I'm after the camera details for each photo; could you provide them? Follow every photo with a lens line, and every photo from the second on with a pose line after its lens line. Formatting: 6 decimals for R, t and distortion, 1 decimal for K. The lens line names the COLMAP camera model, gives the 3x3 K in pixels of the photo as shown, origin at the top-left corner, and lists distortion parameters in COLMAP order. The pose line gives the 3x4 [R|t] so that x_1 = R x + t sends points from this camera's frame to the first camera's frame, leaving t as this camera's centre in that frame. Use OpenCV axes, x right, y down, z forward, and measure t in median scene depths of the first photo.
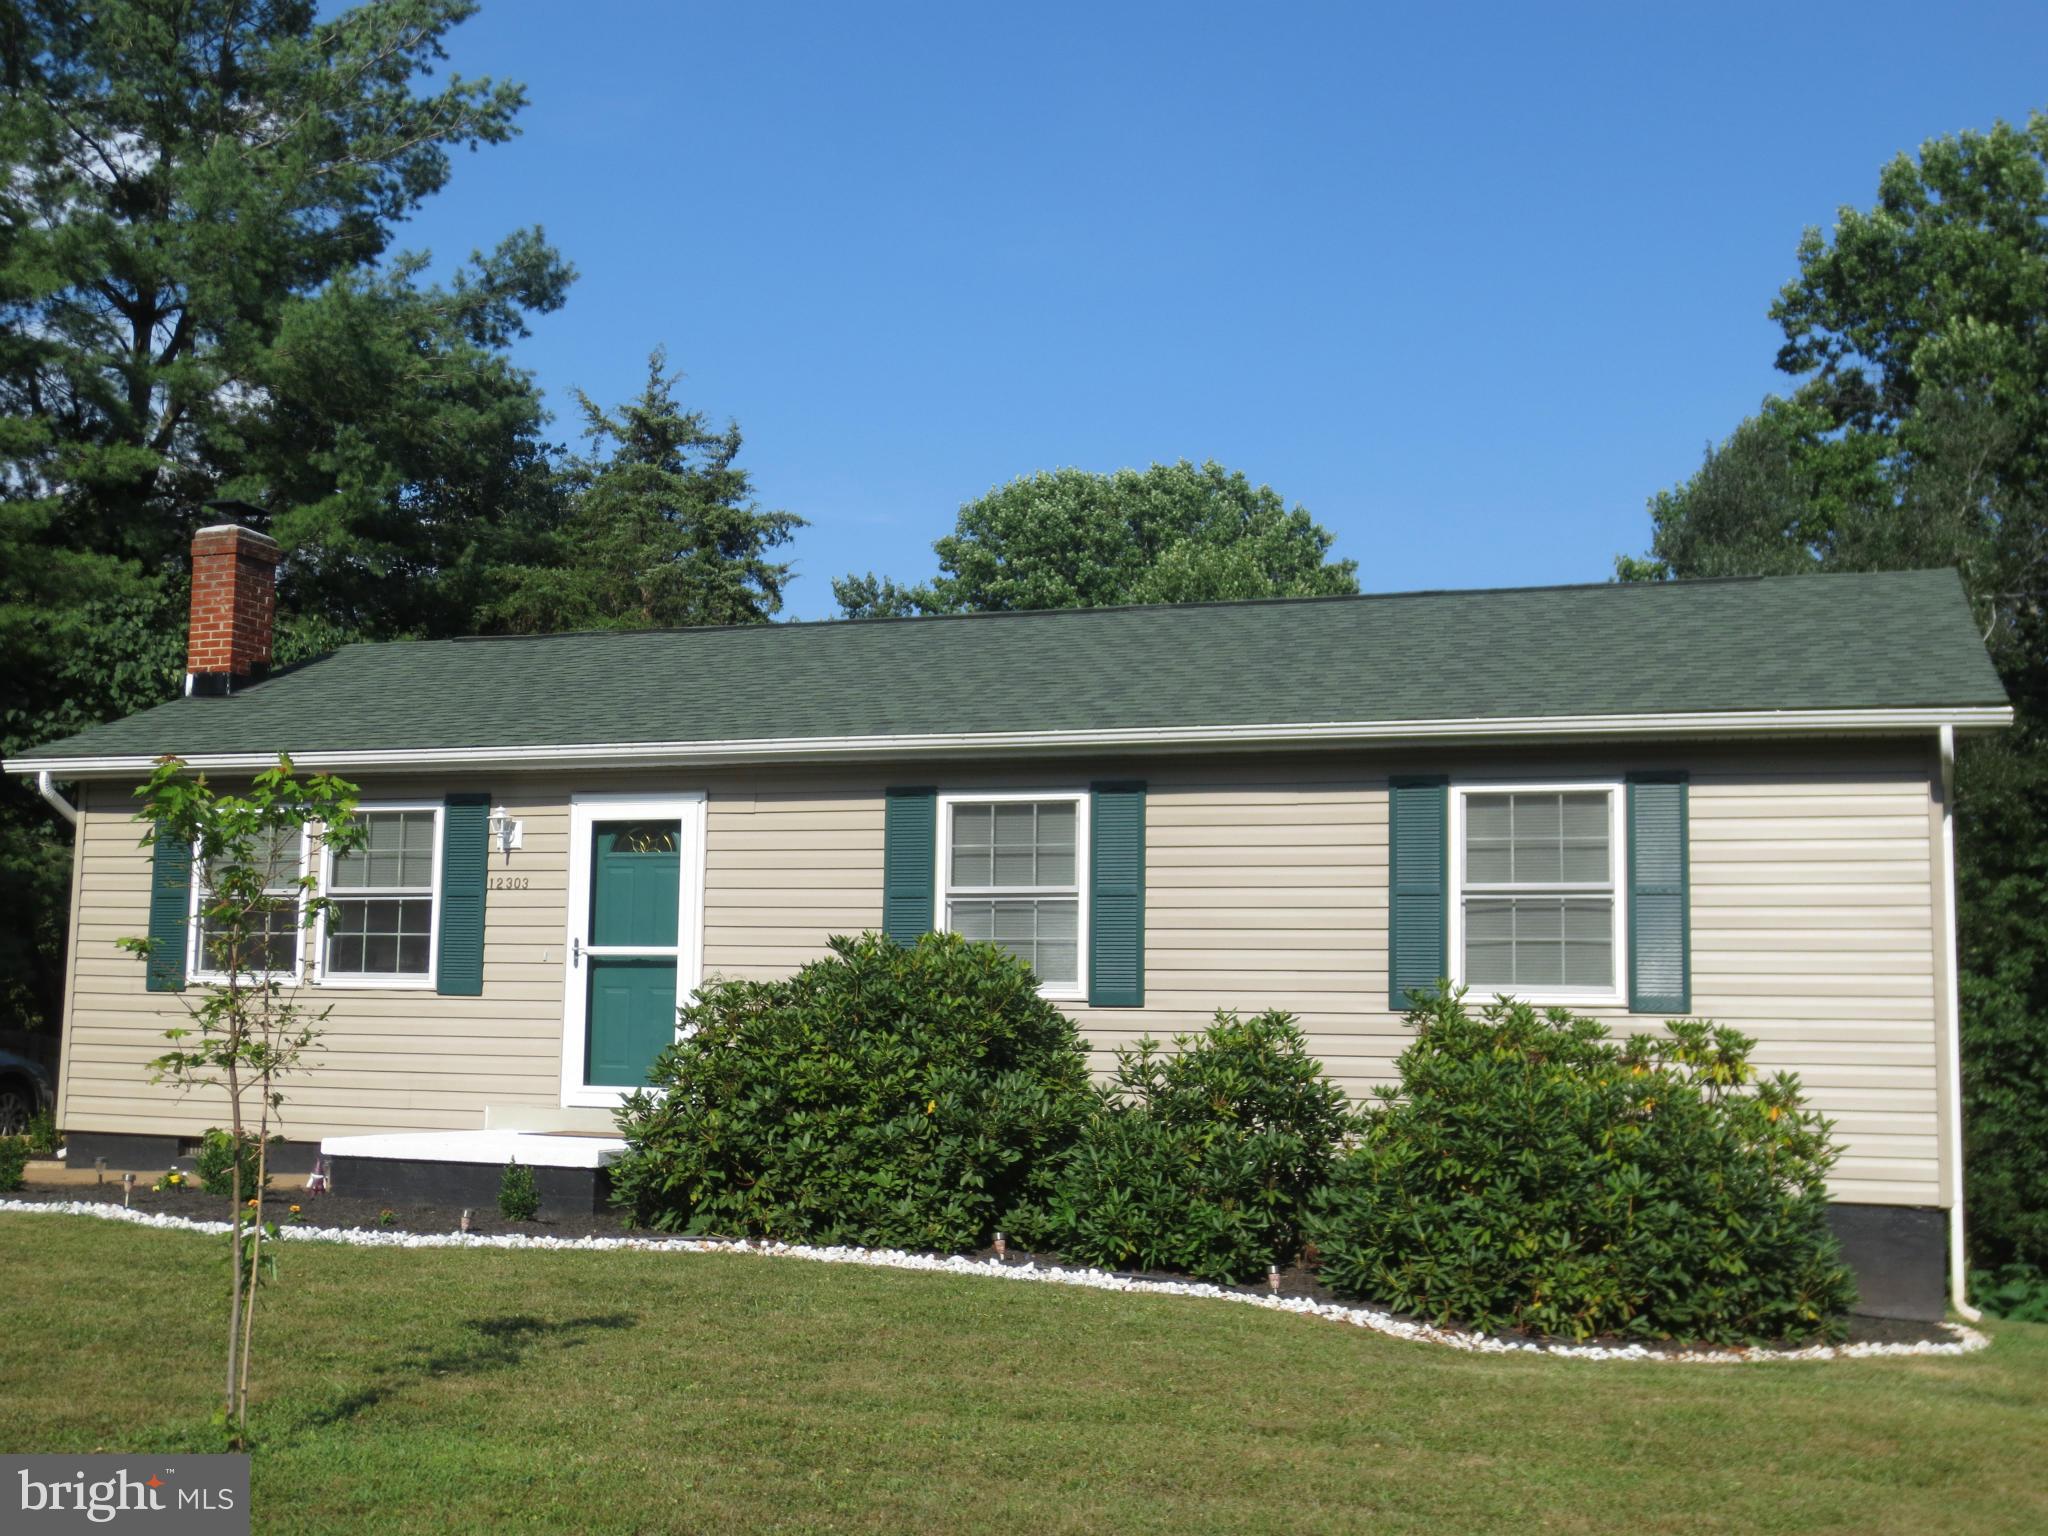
lens RADIAL K [[2354.5, 0, 1017.0], [0, 2354.5, 769.8], [0, 0, 1]] dist [-0.043536, 0.000000]
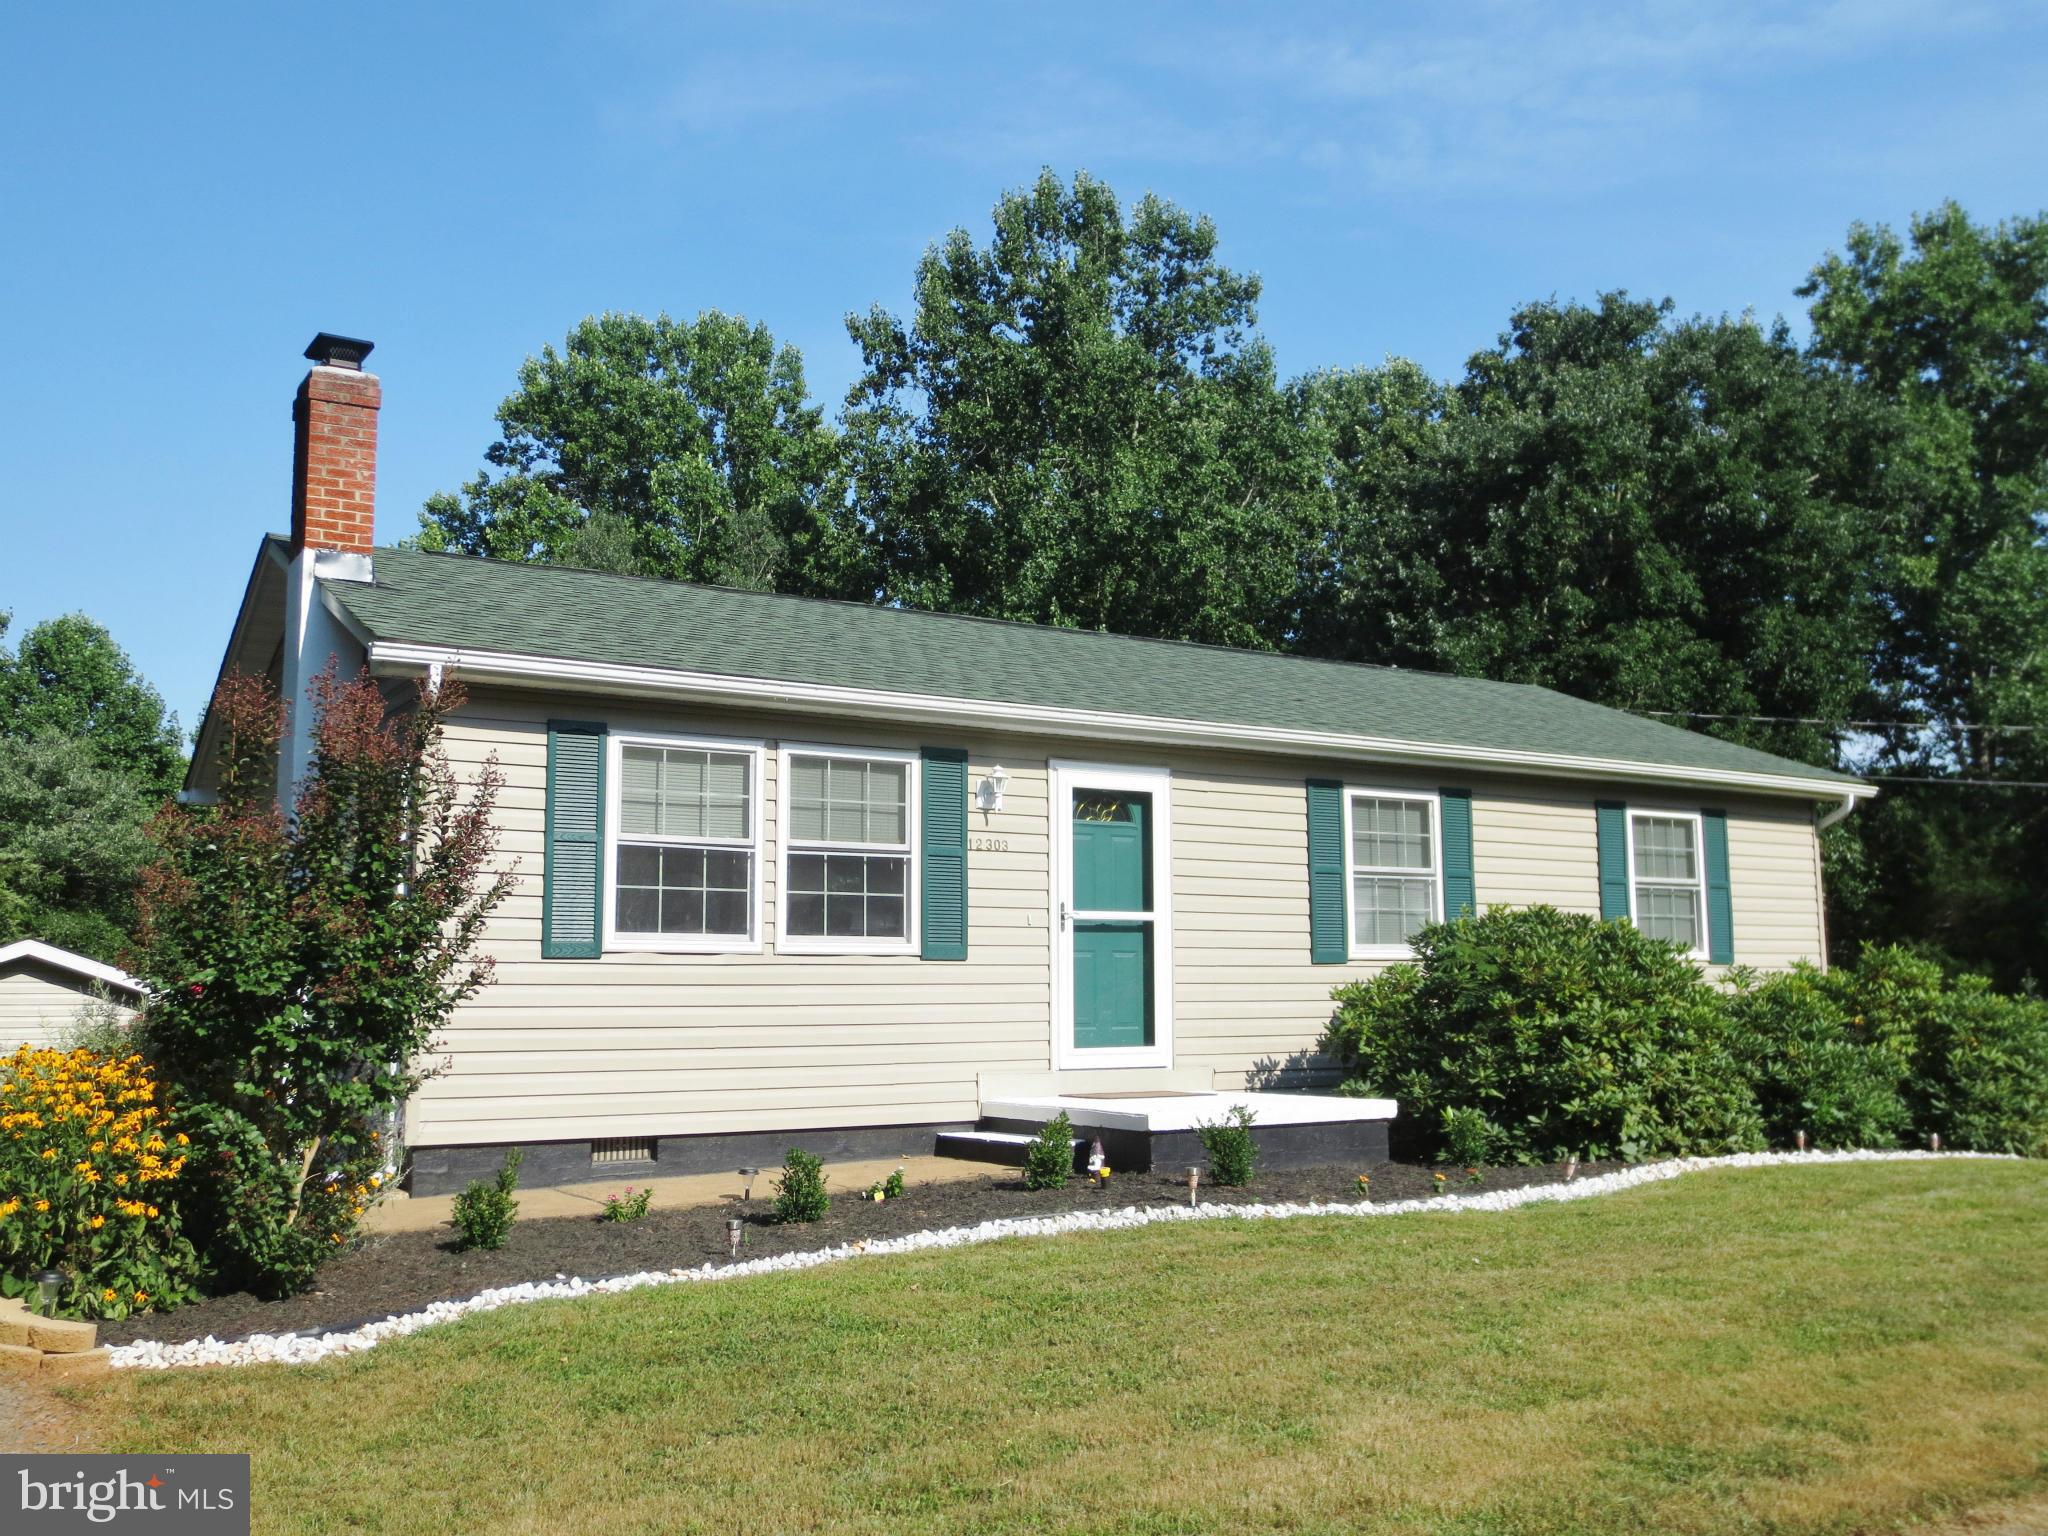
lens RADIAL K [[1718.8, 0, 1006.9], [0, 1718.8, 758.3], [0, 0, 1]] dist [-0.043995, 0.007218]
pose [[0.633702, 0.078467, 0.769587, -0.804159], [-0.076865, 0.996306, -0.038290, 0.041658], [-0.769749, -0.034890, 0.637392, 0.573152]]
